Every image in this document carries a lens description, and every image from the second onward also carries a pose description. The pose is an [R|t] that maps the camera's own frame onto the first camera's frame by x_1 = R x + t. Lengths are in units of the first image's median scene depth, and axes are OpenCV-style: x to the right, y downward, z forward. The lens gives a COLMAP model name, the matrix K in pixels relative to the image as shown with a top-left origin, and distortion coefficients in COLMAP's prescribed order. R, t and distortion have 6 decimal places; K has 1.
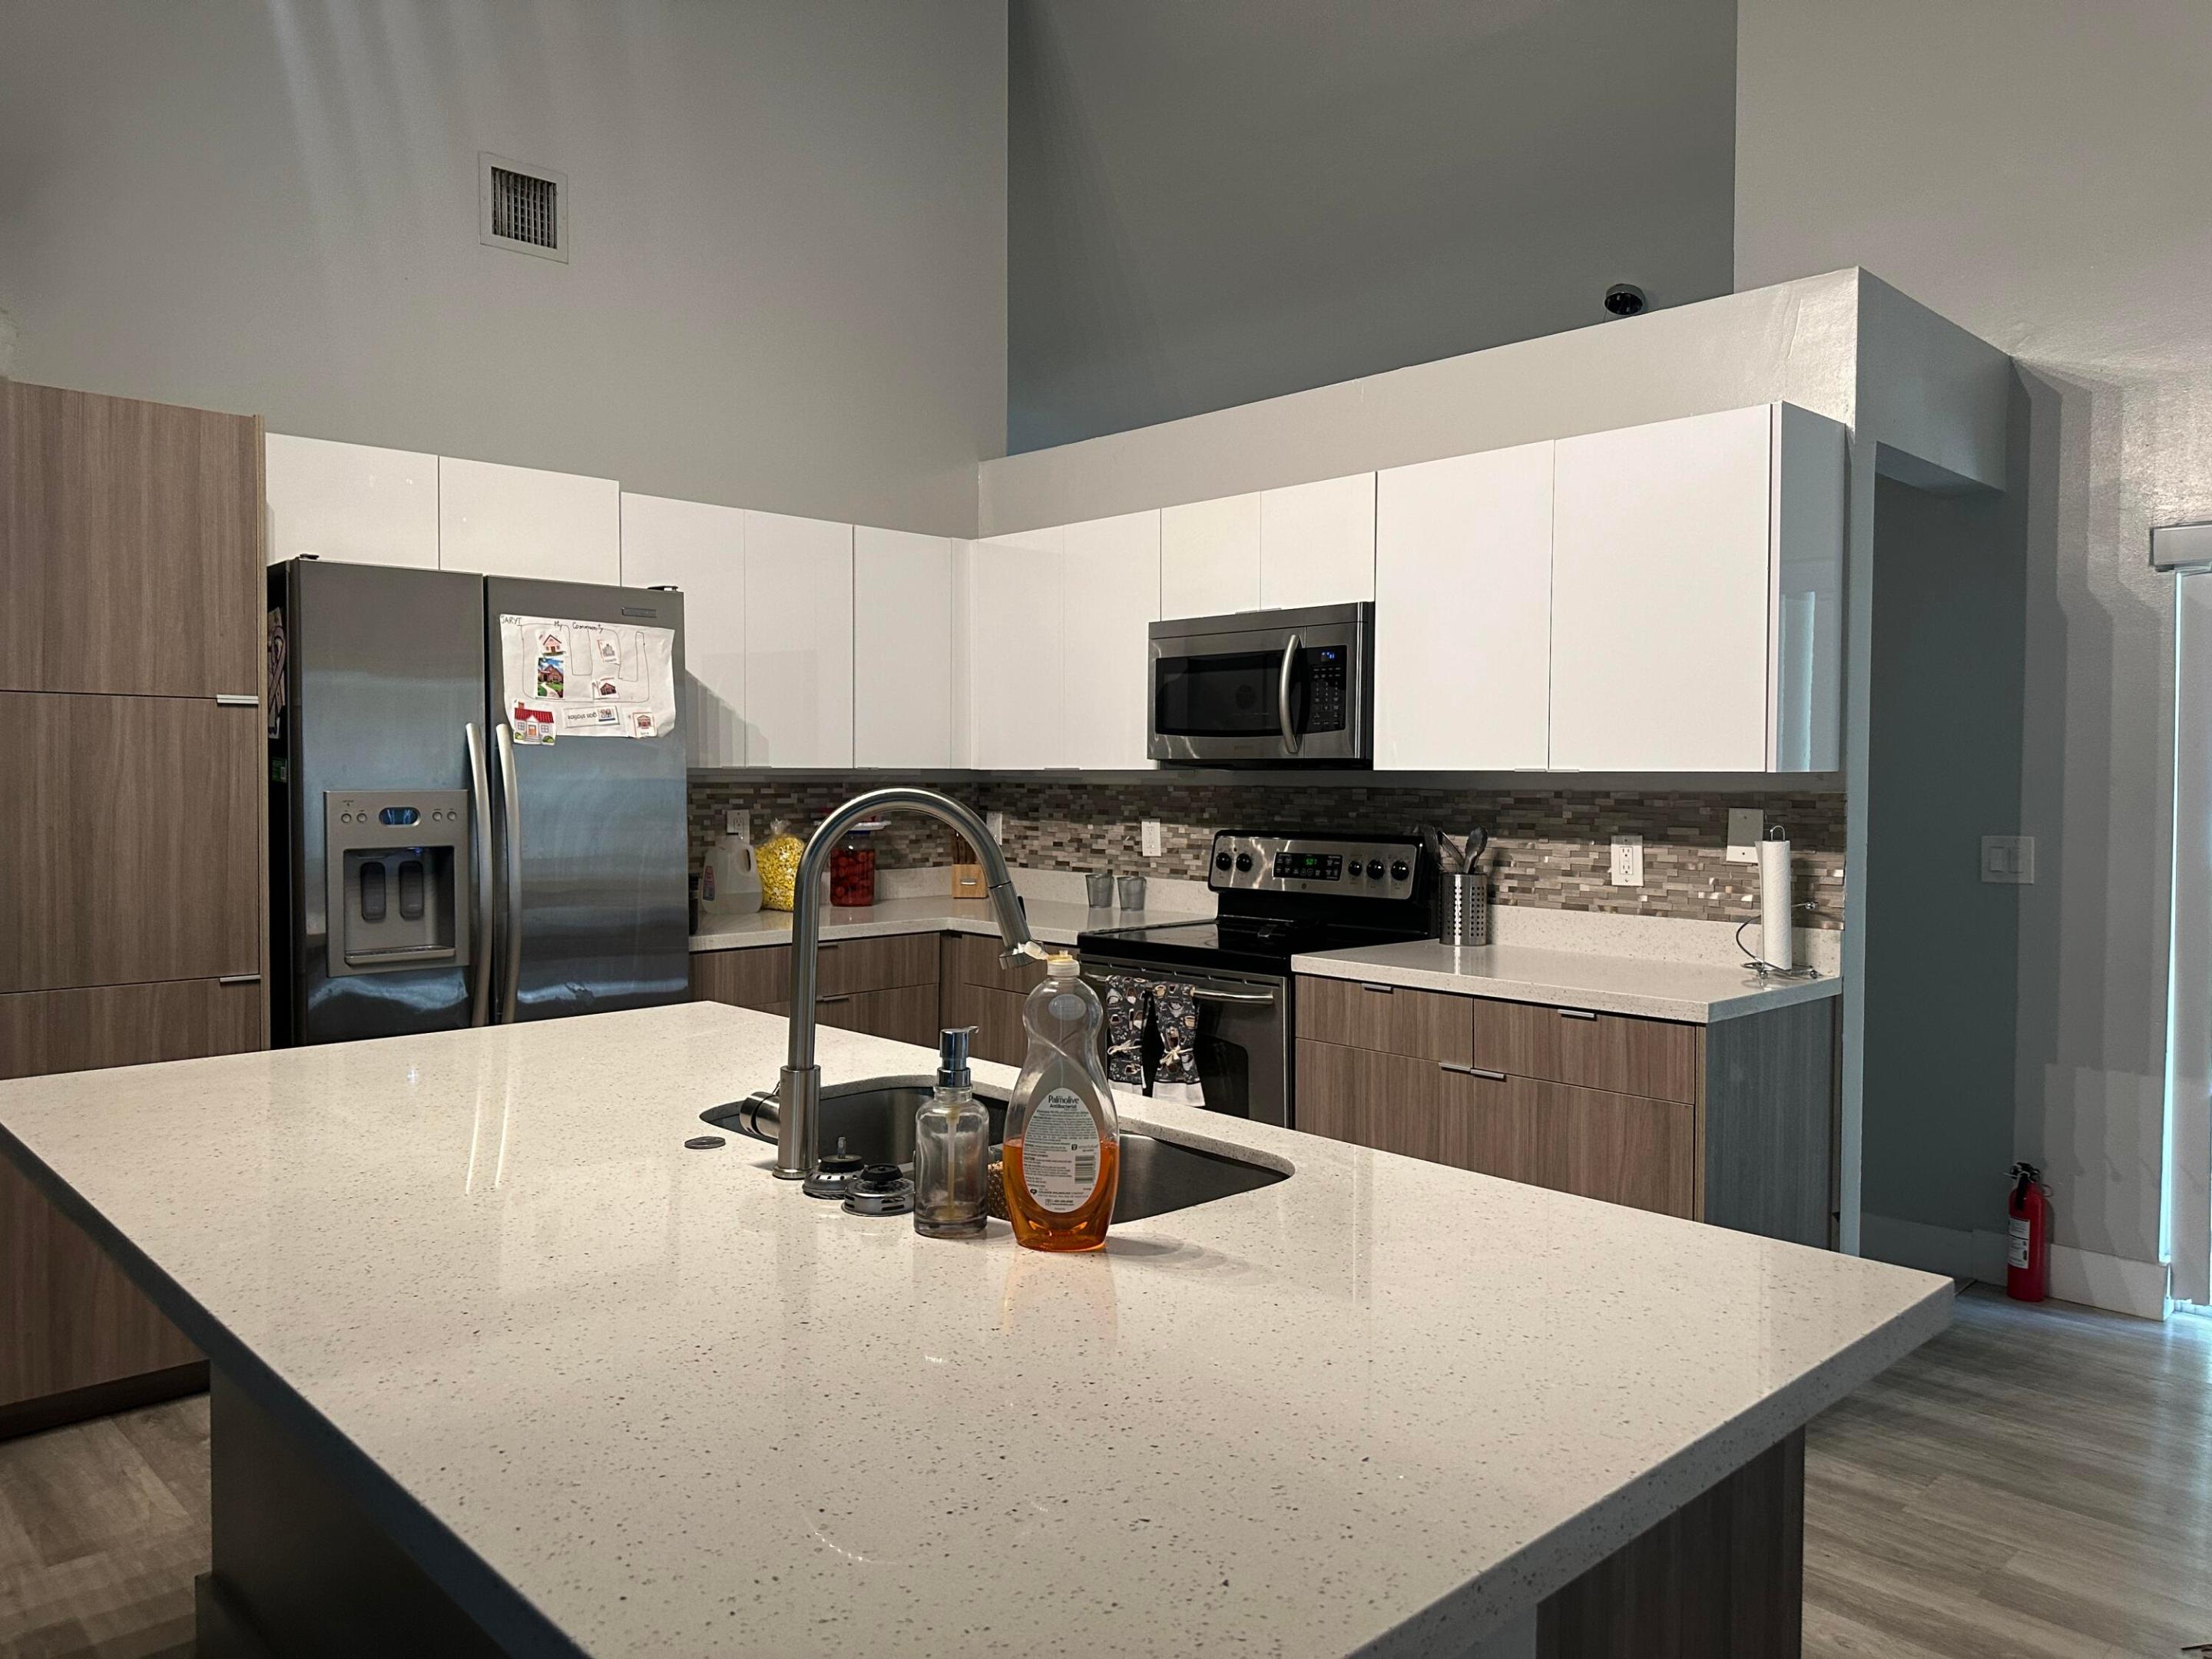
lens RADIAL K [[1545.5, 0, 1170.1], [0, 1545.5, 839.5], [0, 0, 1]] dist [0.164250, -0.209692]
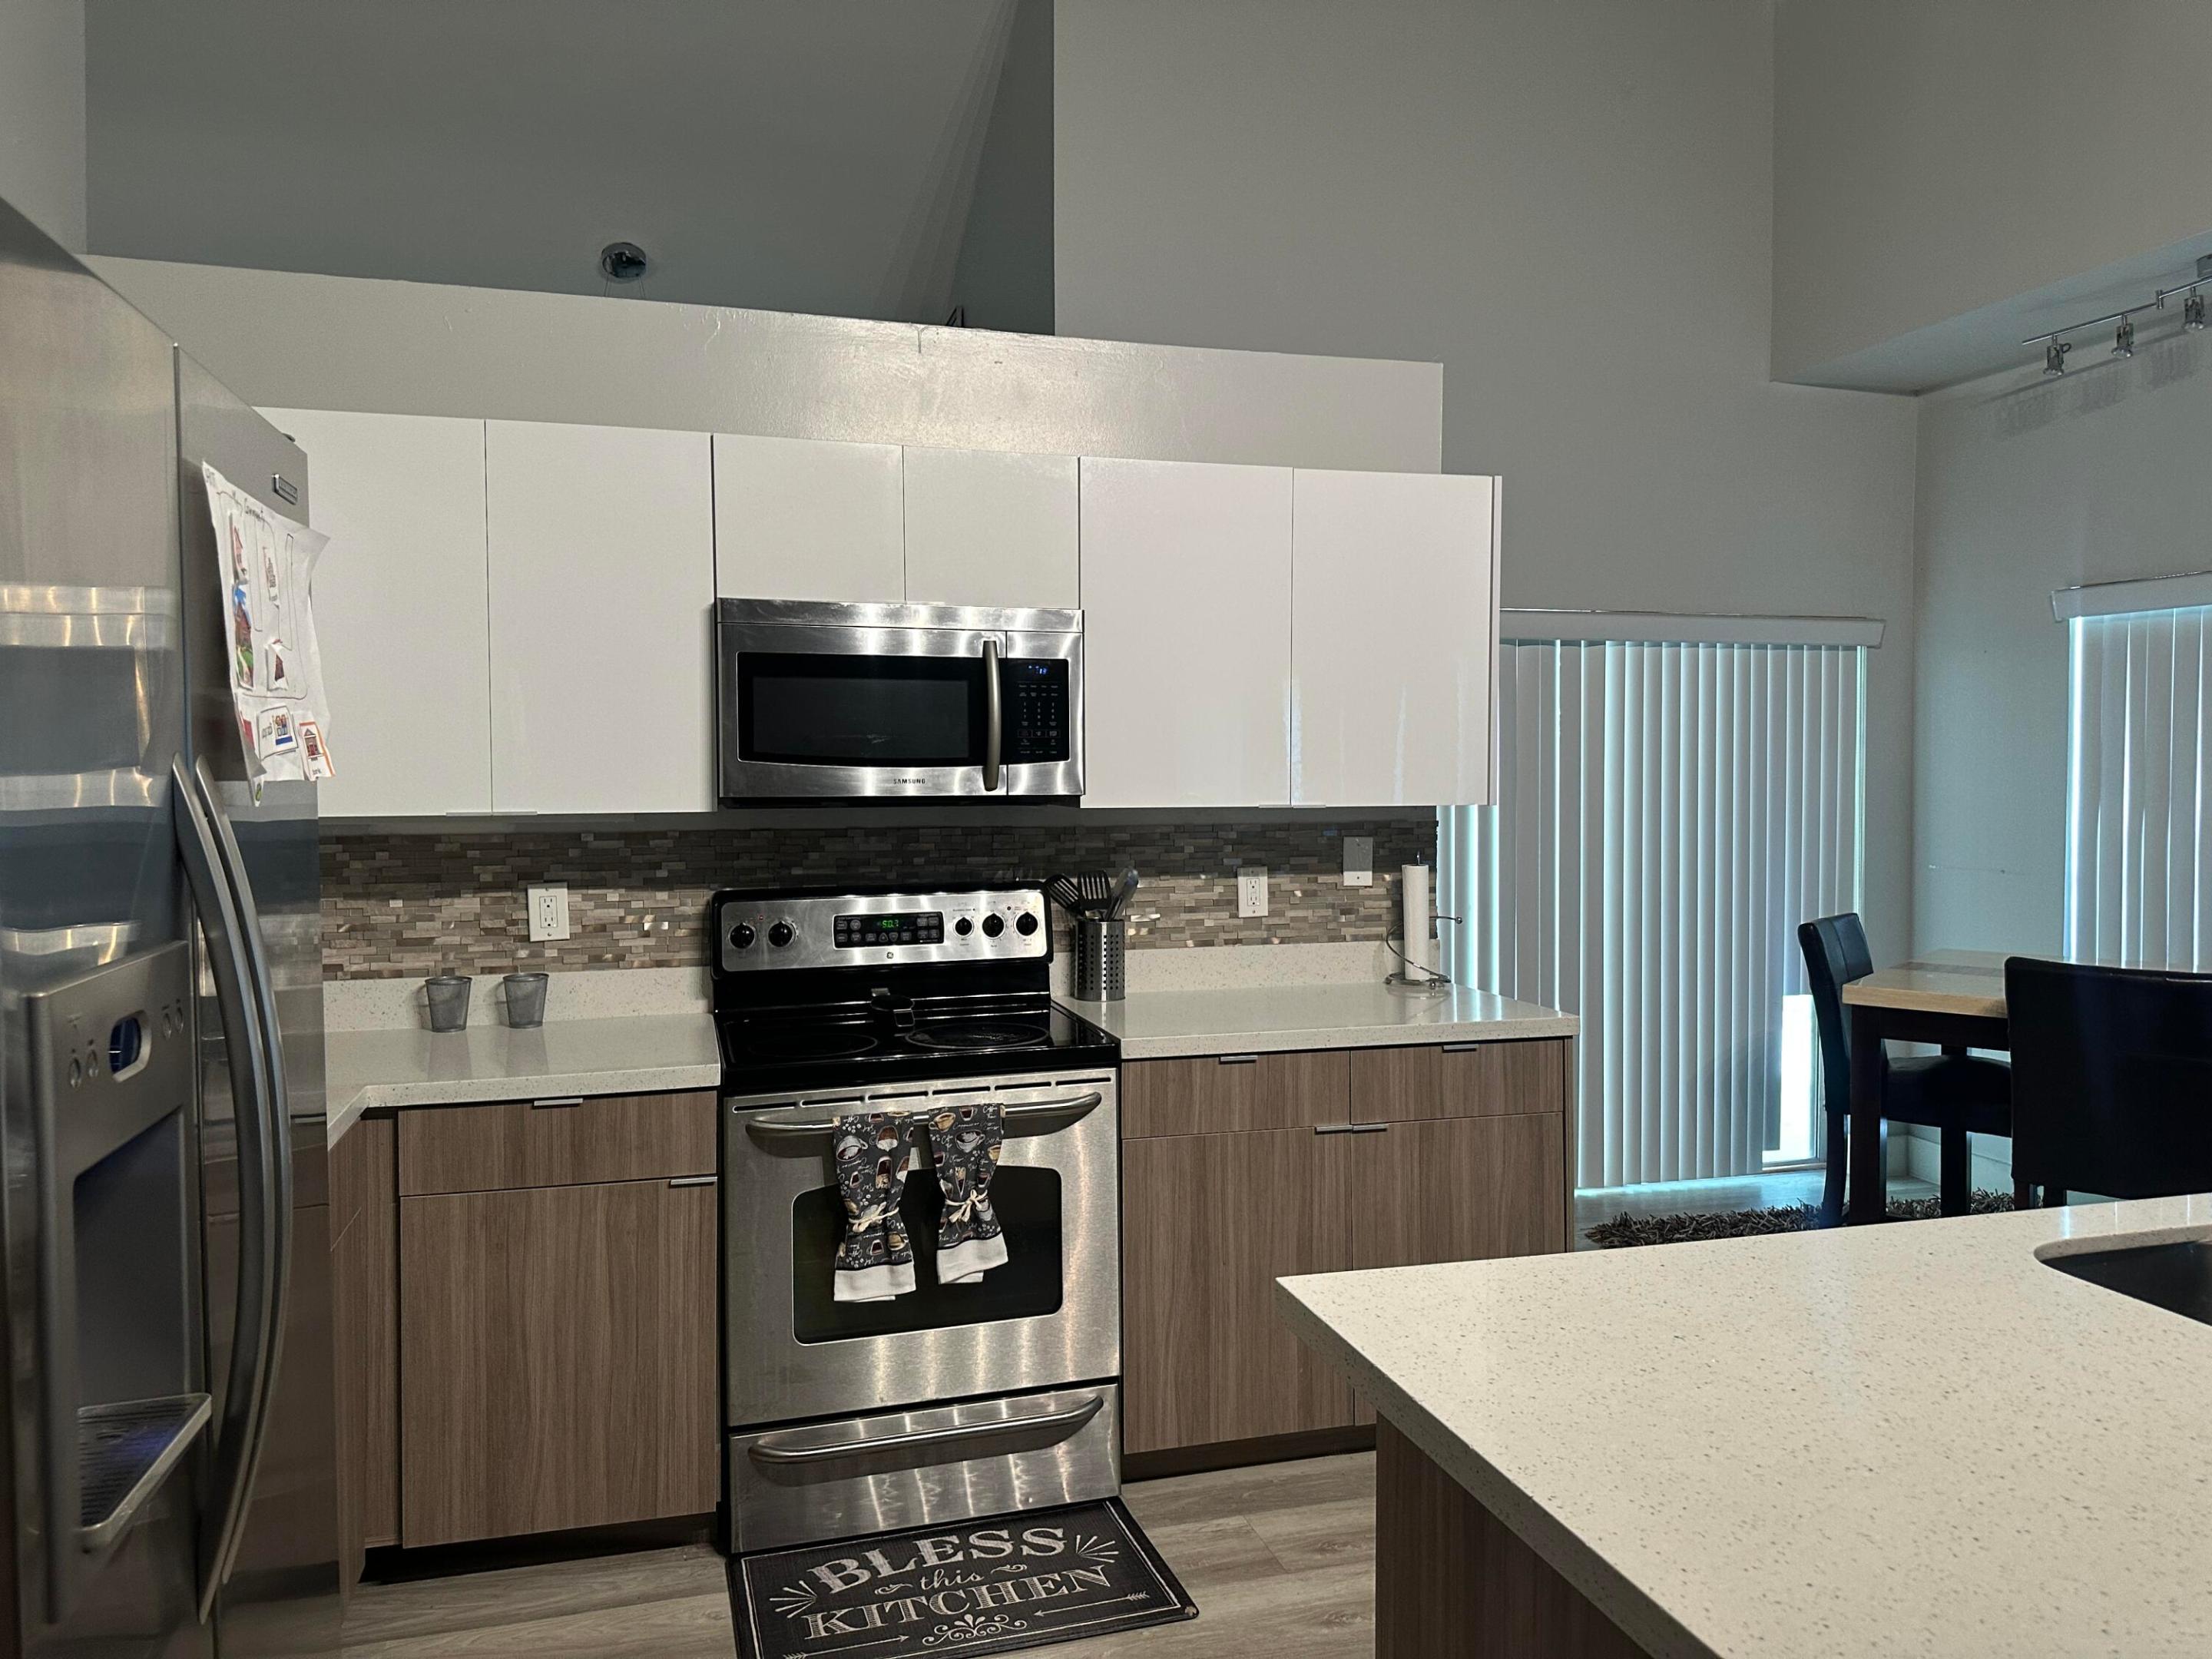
lens RADIAL K [[1489.8, 0, 1106.0], [0, 1489.8, 829.5], [0, 0, 1]] dist [0.118333, -0.000400]
pose [[0.489600, -0.039625, 0.871046, -0.575938], [0.043815, 0.998823, 0.020810, -0.049639], [-0.870846, 0.027977, 0.490760, 0.591884]]
